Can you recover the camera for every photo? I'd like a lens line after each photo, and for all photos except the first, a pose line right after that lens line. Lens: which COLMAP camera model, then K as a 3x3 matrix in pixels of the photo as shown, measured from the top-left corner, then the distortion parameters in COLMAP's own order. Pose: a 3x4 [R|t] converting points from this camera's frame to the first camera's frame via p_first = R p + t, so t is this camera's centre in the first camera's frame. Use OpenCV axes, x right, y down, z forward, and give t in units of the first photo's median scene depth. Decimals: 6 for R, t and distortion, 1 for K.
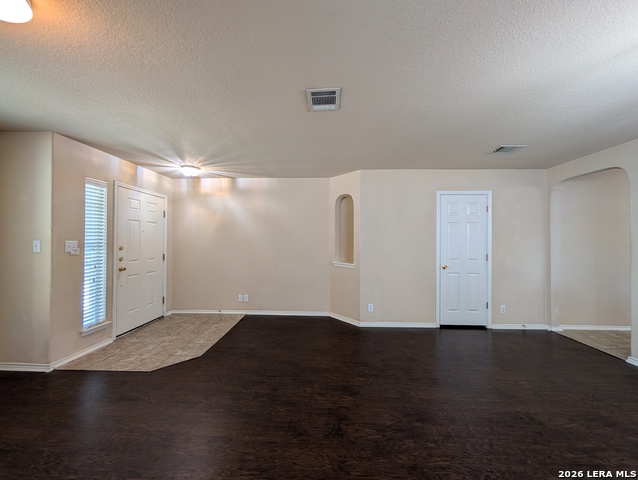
lens RADIAL K [[241.8, 0, 320.7], [0, 241.8, 240.7], [0, 0, 1]] dist [-0.001084, 0.000407]
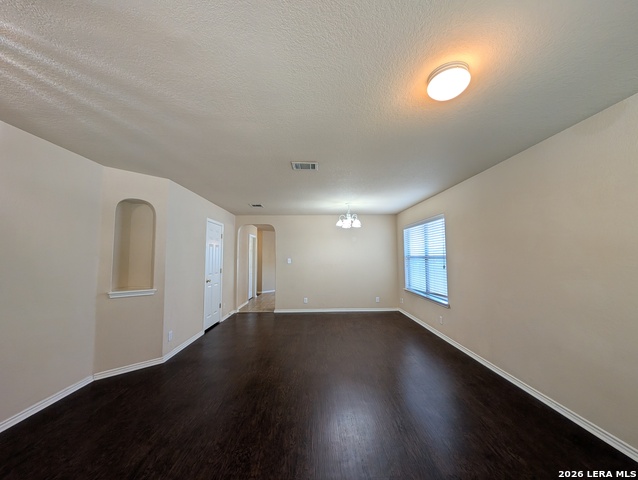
lens RADIAL K [[241.8, 0, 319.3], [0, 241.8, 240.1], [0, 0, 1]] dist [-0.001084, 0.000407]
pose [[-0.057235, 0.065710, 0.996196, -0.743682], [0.001506, 0.997836, -0.065731, -0.015216], [-0.998360, -0.002261, -0.057210, 0.511175]]
